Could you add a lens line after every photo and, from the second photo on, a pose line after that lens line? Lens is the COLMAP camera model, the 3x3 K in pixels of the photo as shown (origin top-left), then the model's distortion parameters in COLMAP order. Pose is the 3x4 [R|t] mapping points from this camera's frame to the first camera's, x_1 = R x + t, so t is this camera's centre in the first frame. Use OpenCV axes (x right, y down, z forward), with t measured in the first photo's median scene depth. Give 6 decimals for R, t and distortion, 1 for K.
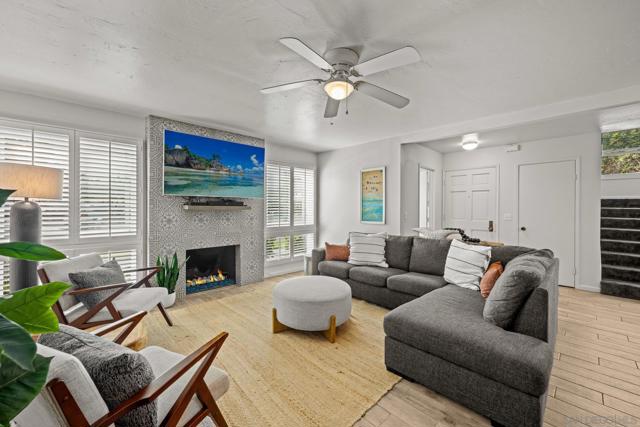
lens RADIAL K [[257.6, 0, 320.3], [0, 257.6, 207.2], [0, 0, 1]] dist [0.009974, 0.000420]
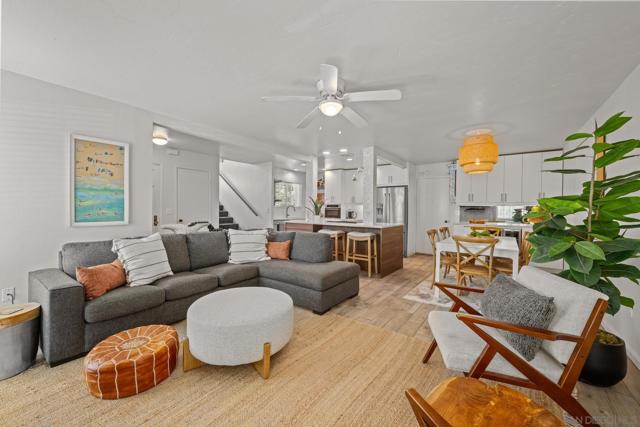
lens RADIAL K [[257.6, 0, 316.9], [0, 257.6, 212.2], [0, 0, 1]] dist [0.009974, 0.000420]
pose [[-0.158115, -0.023282, 0.987146, -0.531314], [-0.015102, 0.999662, 0.021158, 0.009452], [-0.987305, -0.011562, -0.158413, 0.584388]]
